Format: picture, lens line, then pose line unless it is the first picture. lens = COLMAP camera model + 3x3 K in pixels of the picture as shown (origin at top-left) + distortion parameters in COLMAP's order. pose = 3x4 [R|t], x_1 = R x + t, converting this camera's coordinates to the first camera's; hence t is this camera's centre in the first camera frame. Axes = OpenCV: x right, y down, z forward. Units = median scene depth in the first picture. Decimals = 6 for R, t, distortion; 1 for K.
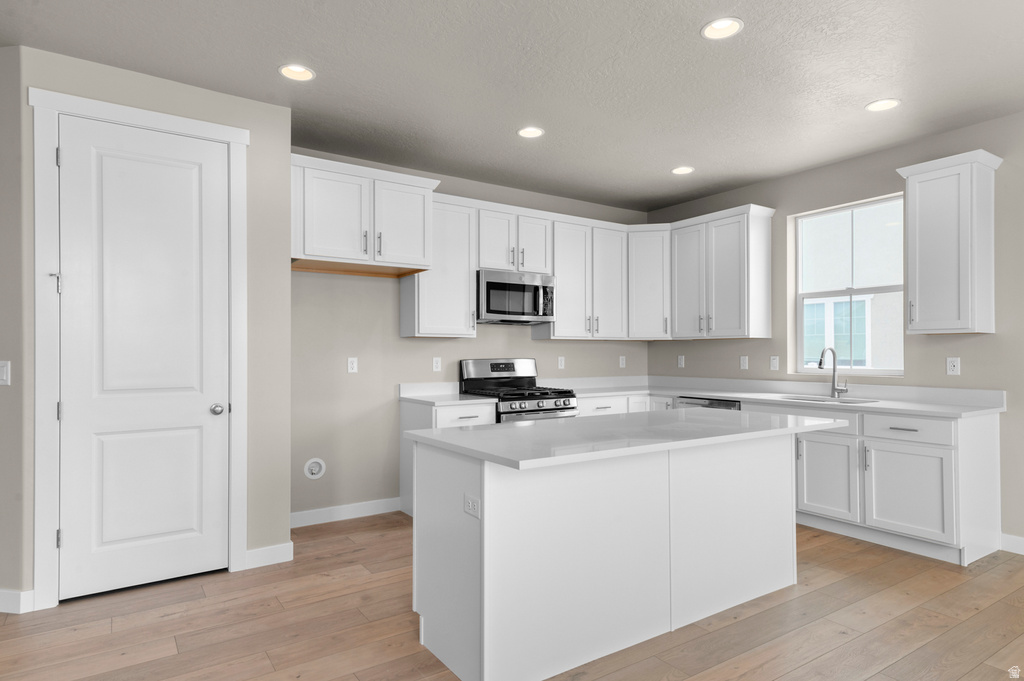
lens RADIAL K [[590.4, 0, 517.0], [0, 590.4, 346.0], [0, 0, 1]] dist [0.019167, -0.001955]
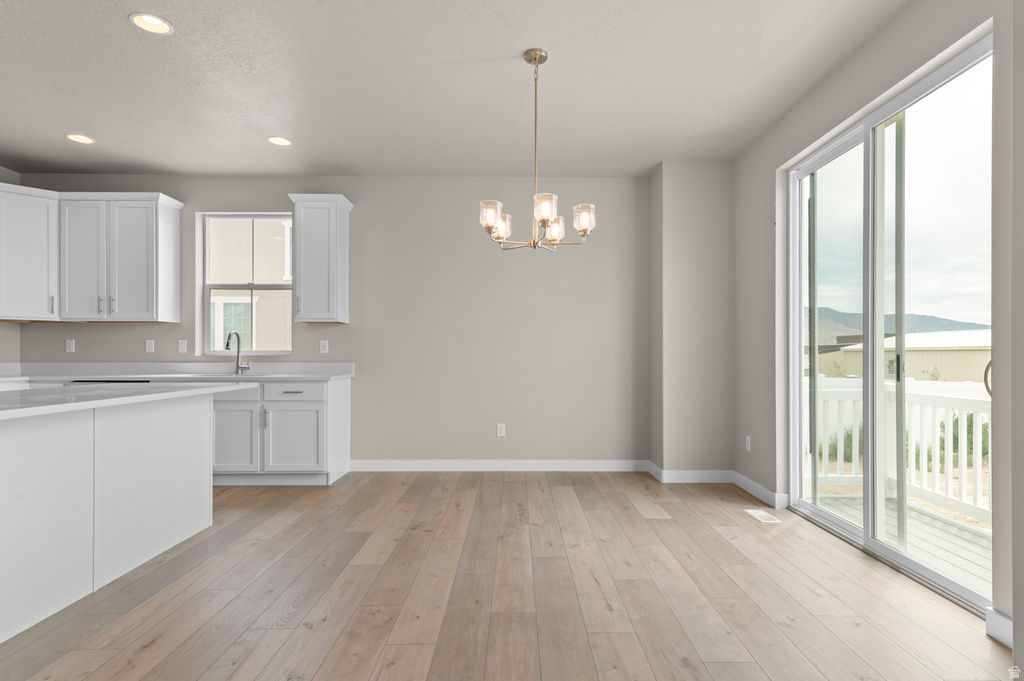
lens RADIAL K [[552.0, 0, 527.0], [0, 552.0, 351.7], [0, 0, 1]] dist [0.003485, -0.000211]
pose [[0.541076, 0.004053, 0.840964, -0.079807], [-0.011166, 0.999935, 0.002365, 0.033192], [-0.840899, -0.010670, 0.541086, -0.078051]]
